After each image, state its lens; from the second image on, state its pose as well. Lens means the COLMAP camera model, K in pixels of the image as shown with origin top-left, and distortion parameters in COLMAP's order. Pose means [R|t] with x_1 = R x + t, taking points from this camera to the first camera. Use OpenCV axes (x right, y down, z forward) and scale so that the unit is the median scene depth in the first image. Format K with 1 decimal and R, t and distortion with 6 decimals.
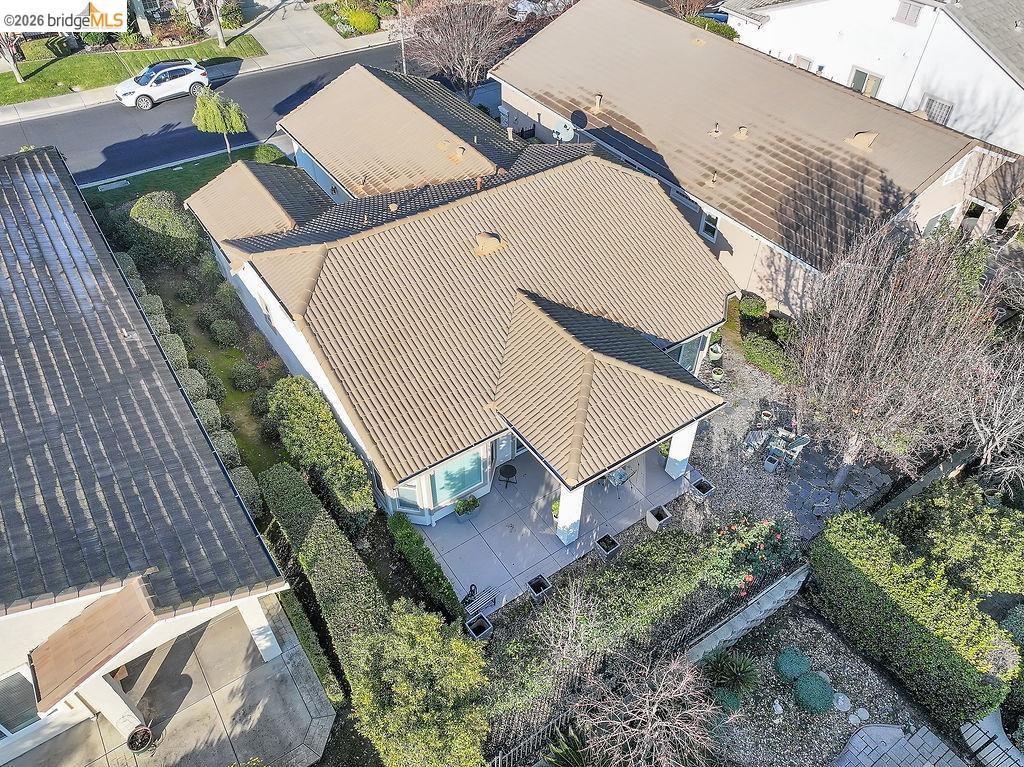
lens RADIAL K [[739.7, 0, 512.0], [0, 739.7, 383.5], [0, 0, 1]] dist [-0.001321, -0.002367]
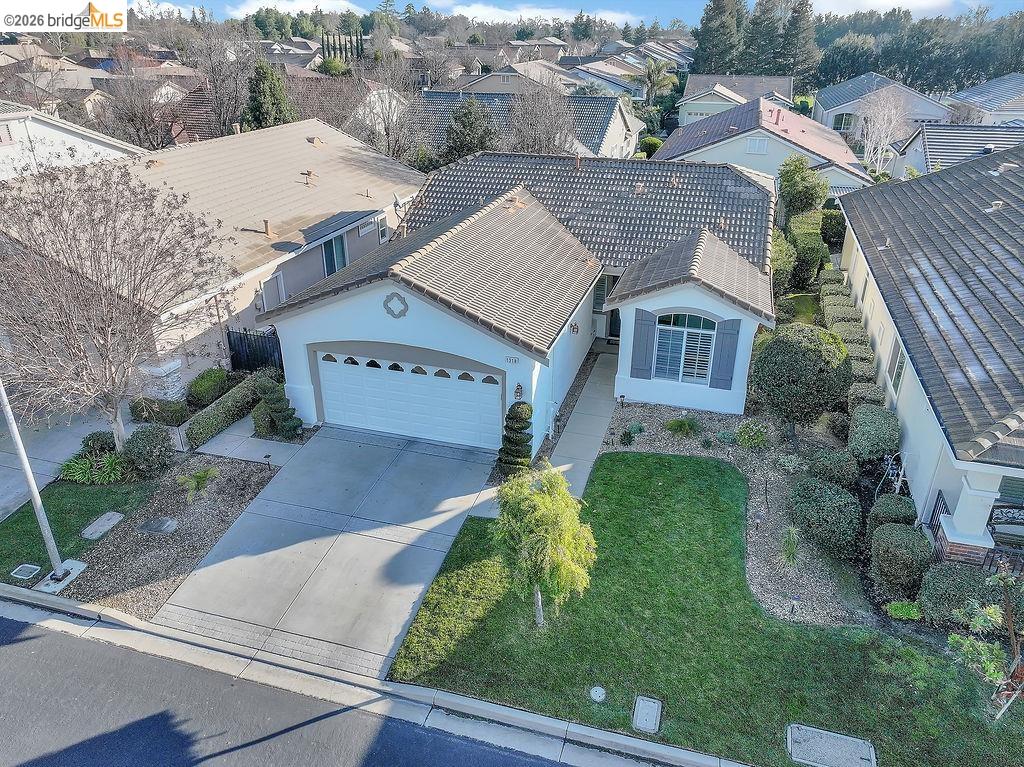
lens RADIAL K [[739.7, 0, 512.0], [0, 739.7, 383.5], [0, 0, 1]] dist [-0.001321, -0.002367]
pose [[-0.624554, -0.360032, 0.693044, -0.837762], [0.531037, 0.454912, 0.714881, -0.913024], [-0.572654, 0.814513, -0.092927, 1.306658]]
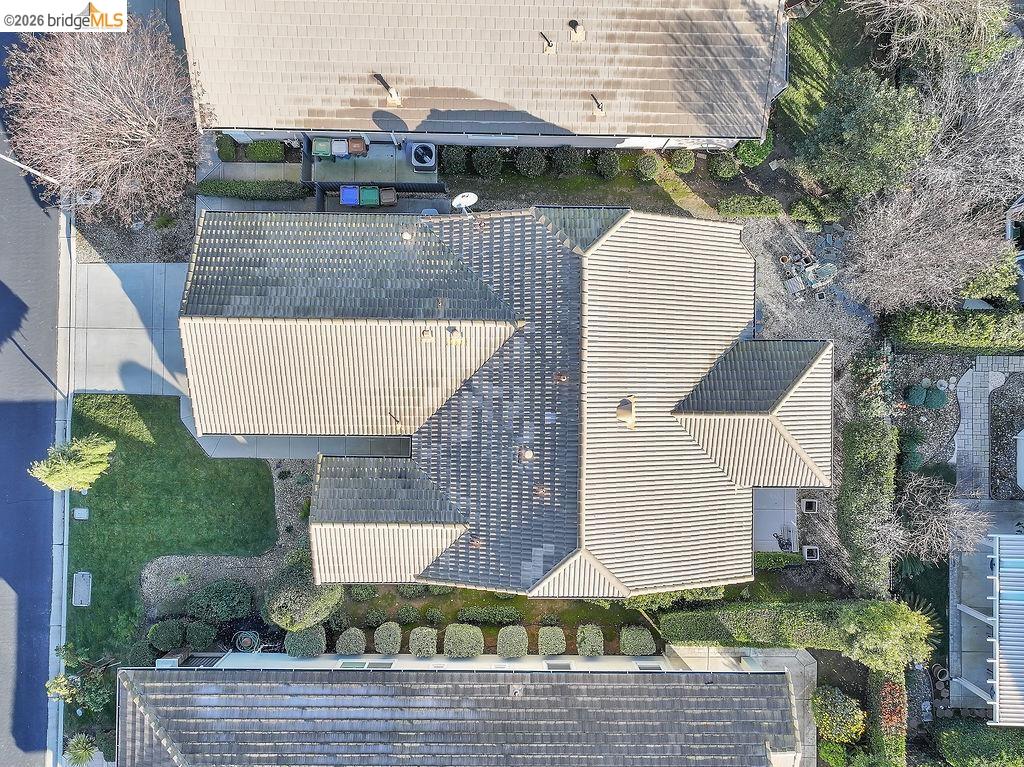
lens RADIAL K [[739.7, 0, 512.0], [0, 739.7, 383.5], [0, 0, 1]] dist [-0.001321, -0.002367]
pose [[0.577645, -0.816288, 0.001058, -0.083509], [0.561532, 0.398307, 0.725281, -0.940969], [-0.592460, -0.418361, 0.688452, 0.296699]]
